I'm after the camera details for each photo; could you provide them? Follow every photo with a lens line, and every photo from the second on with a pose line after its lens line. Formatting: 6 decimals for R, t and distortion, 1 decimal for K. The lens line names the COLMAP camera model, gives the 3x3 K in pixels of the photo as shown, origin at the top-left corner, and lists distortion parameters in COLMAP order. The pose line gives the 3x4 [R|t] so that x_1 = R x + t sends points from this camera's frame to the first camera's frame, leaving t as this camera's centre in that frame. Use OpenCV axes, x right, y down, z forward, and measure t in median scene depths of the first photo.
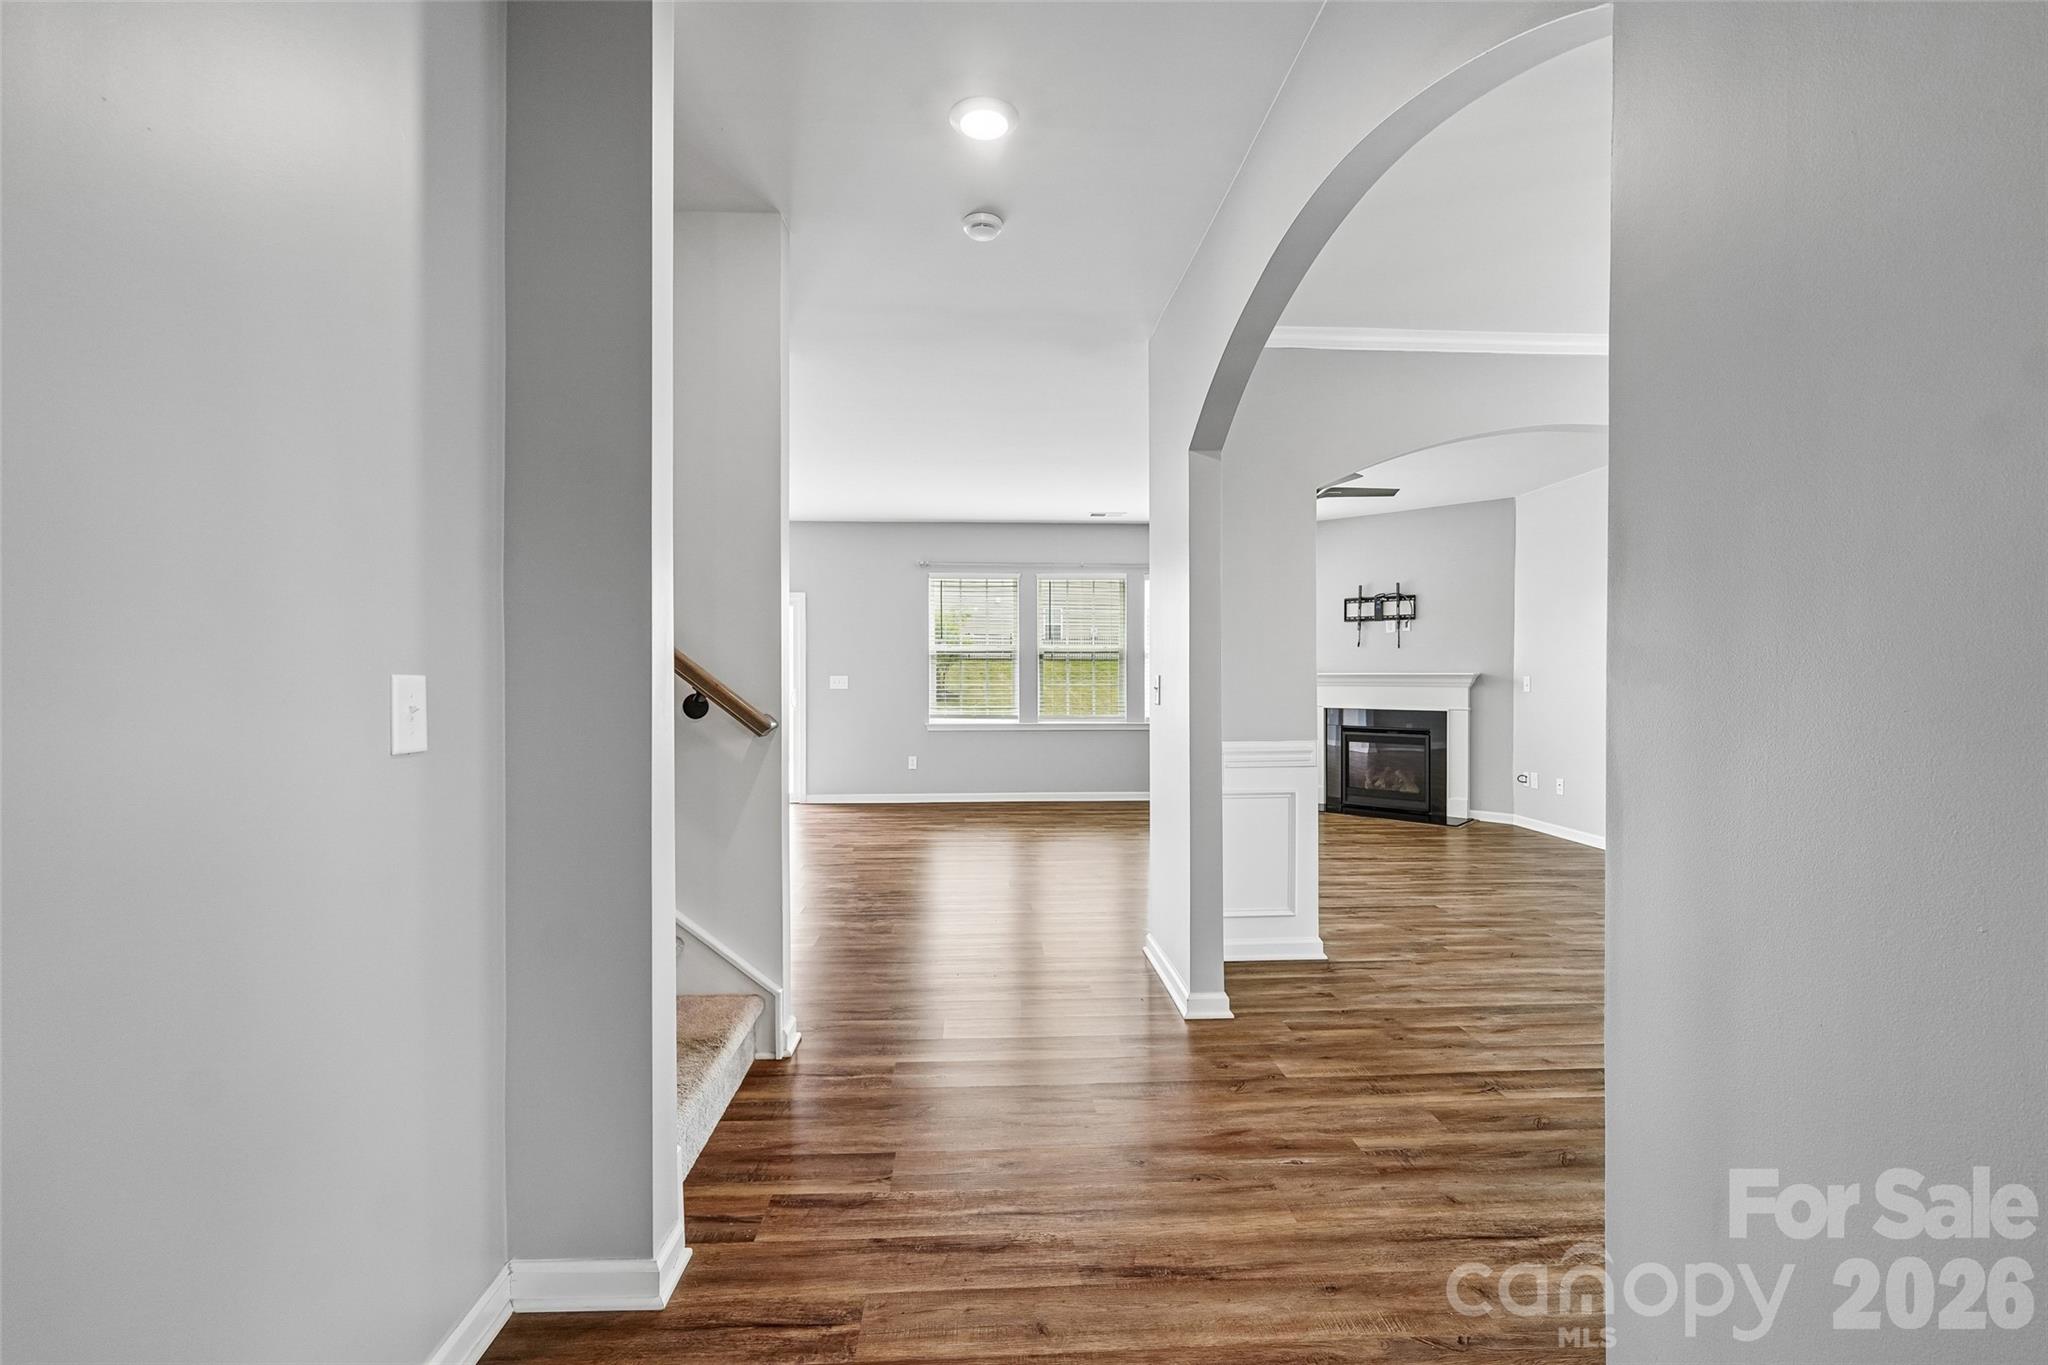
lens RADIAL K [[867.6, 0, 1026.5], [0, 867.6, 678.4], [0, 0, 1]] dist [-0.005422, 0.003091]
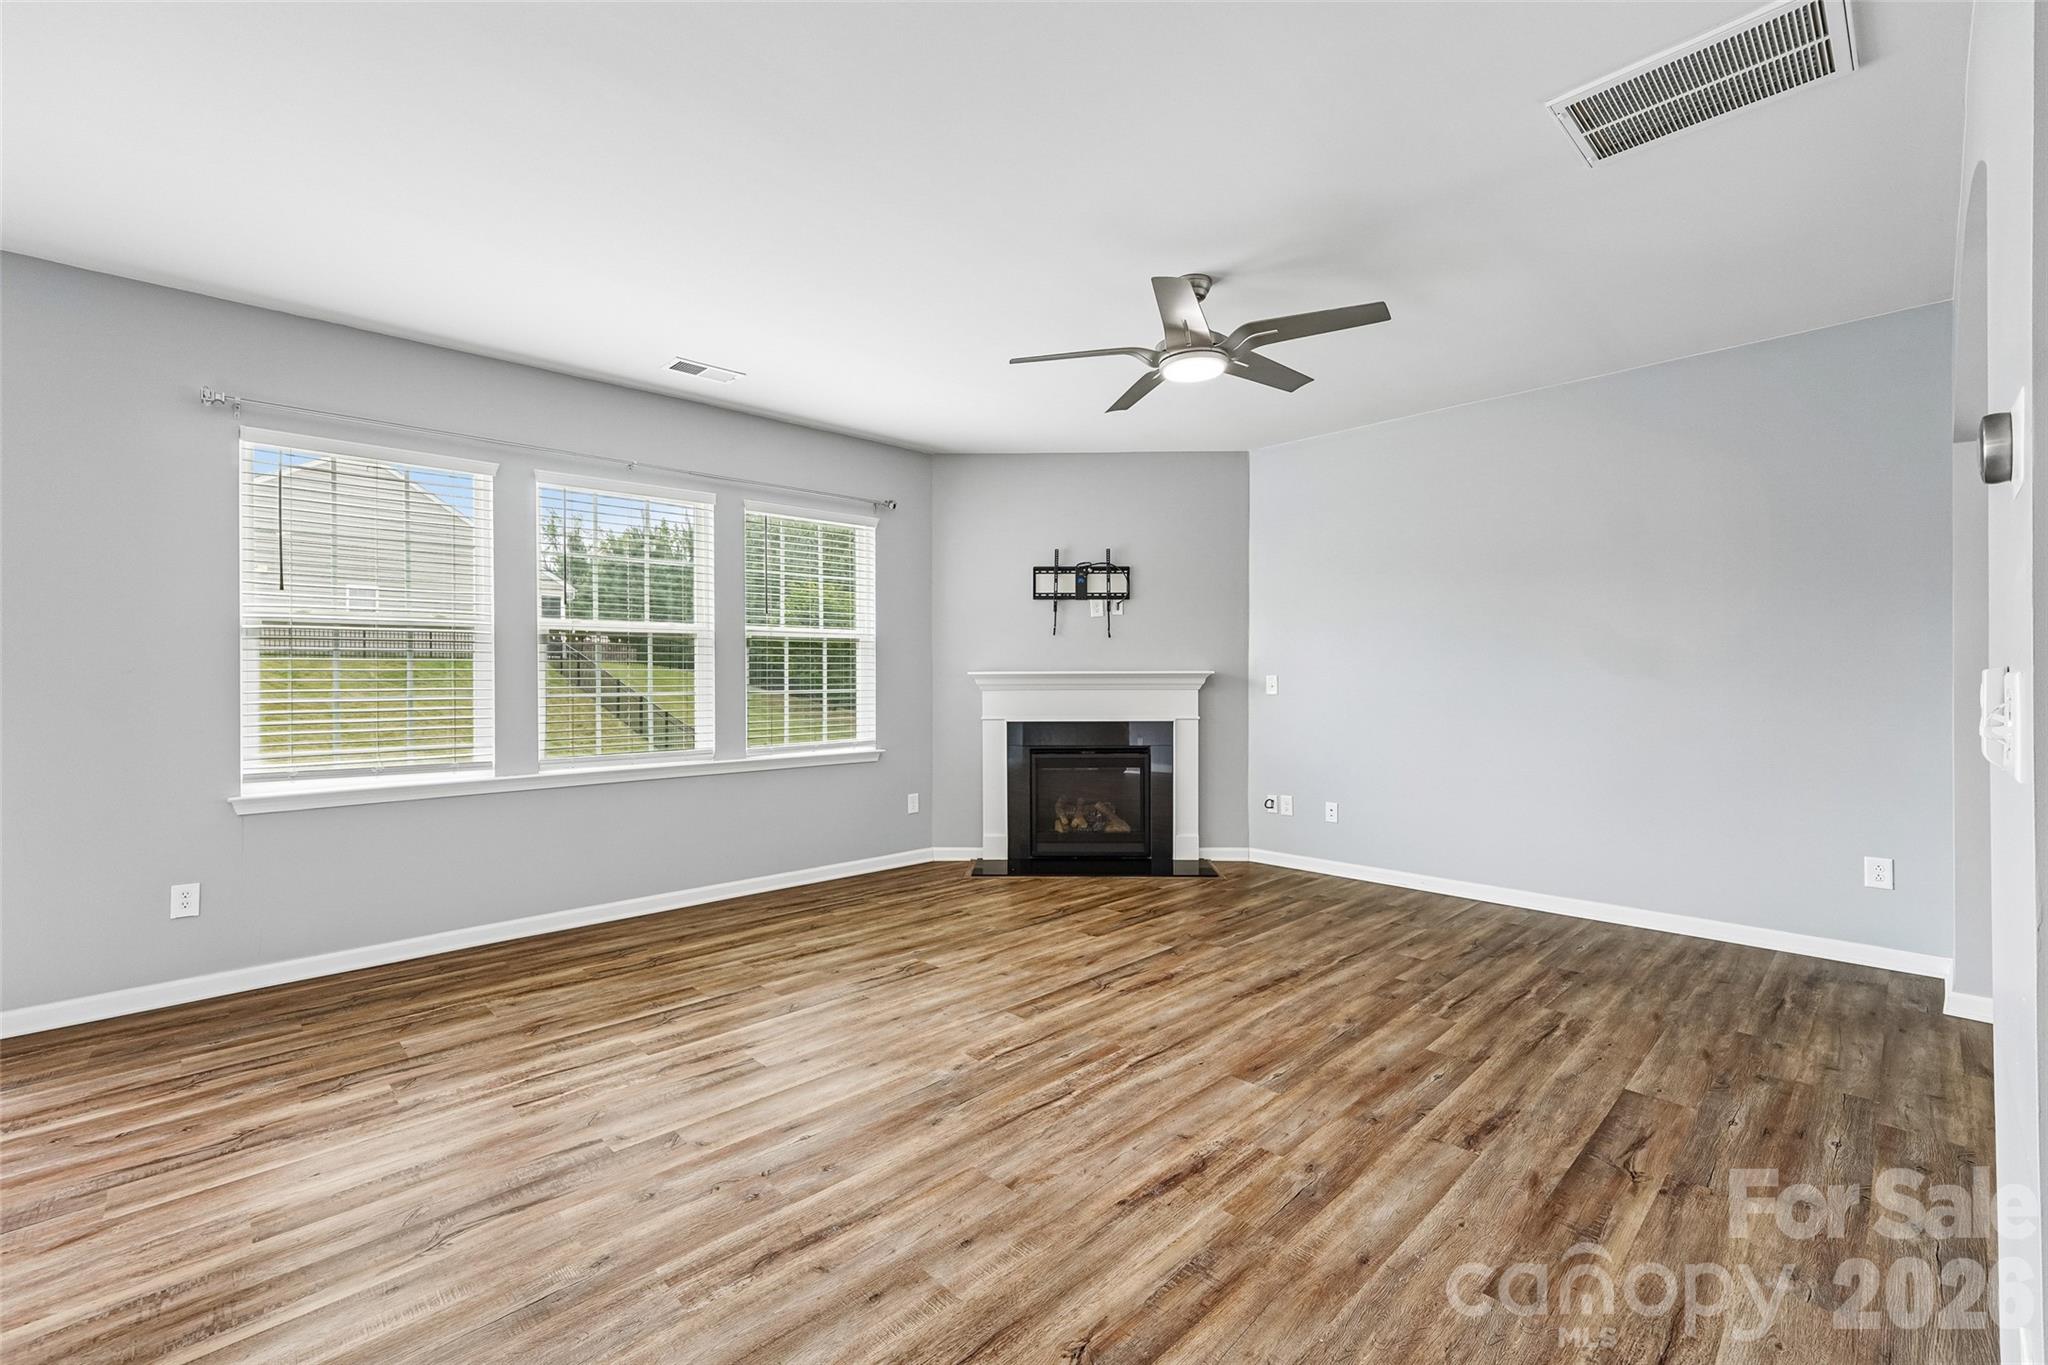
lens RADIAL K [[867.6, 0, 1023.8], [0, 867.6, 676.1], [0, 0, 1]] dist [-0.005422, 0.003091]
pose [[0.759490, -0.005603, 0.650495, -0.115709], [0.006705, 0.999977, 0.000785, -0.003663], [-0.650484, 0.003766, 0.759511, 0.533310]]
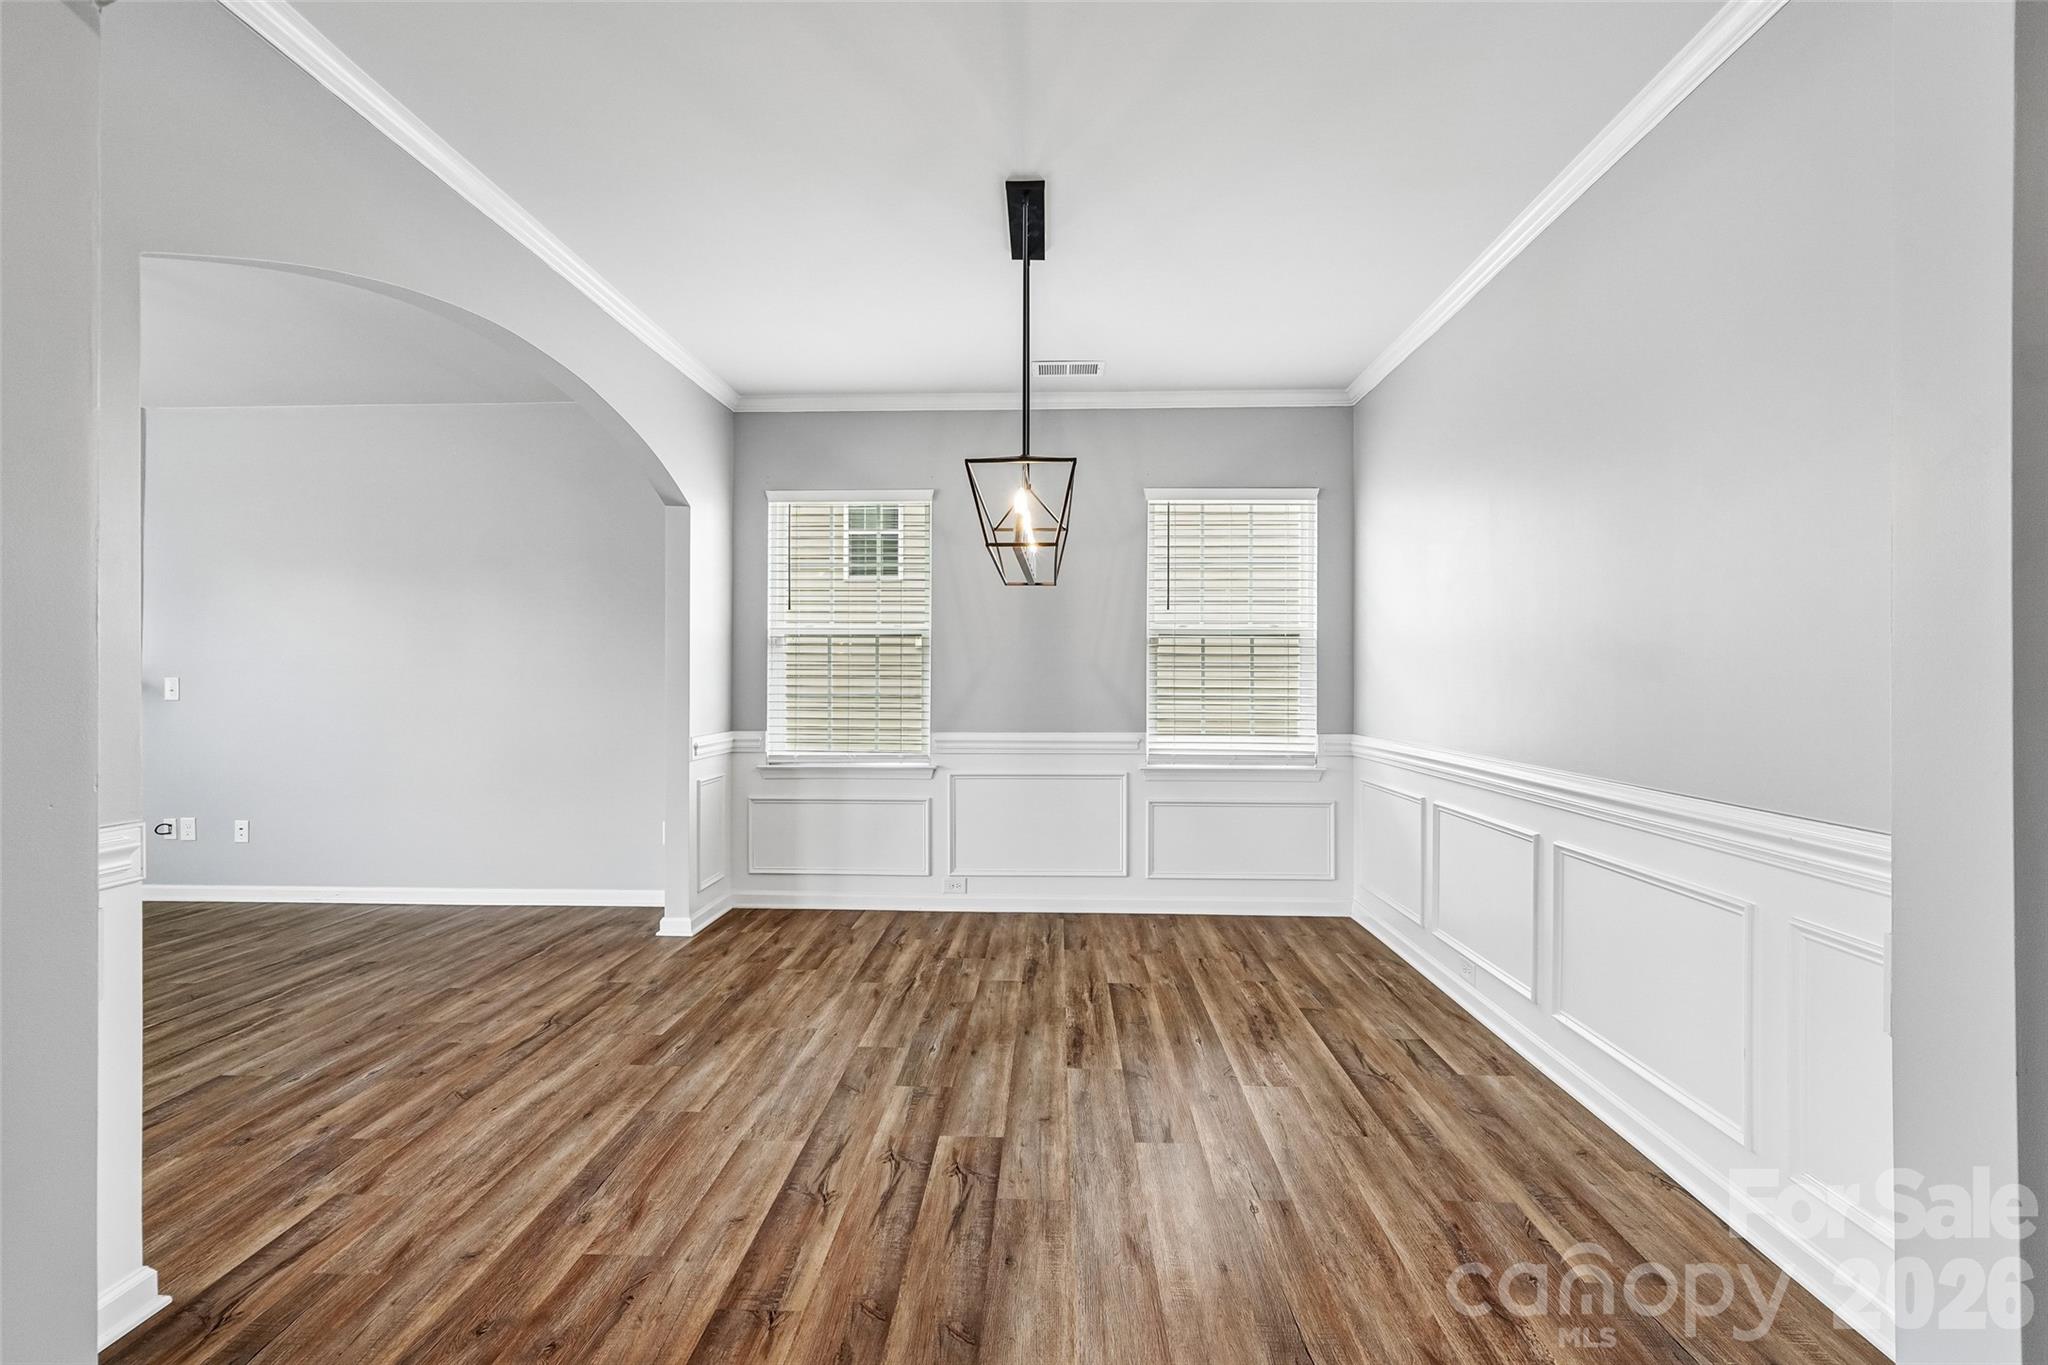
lens RADIAL K [[867.6, 0, 1024.5], [0, 867.6, 677.9], [0, 0, 1]] dist [-0.005422, 0.003091]
pose [[0.094796, 0.001613, 0.995495, -0.032293], [-0.000030, 0.999999, -0.001618, -0.000473], [-0.995497, 0.000124, 0.094796, 0.267787]]
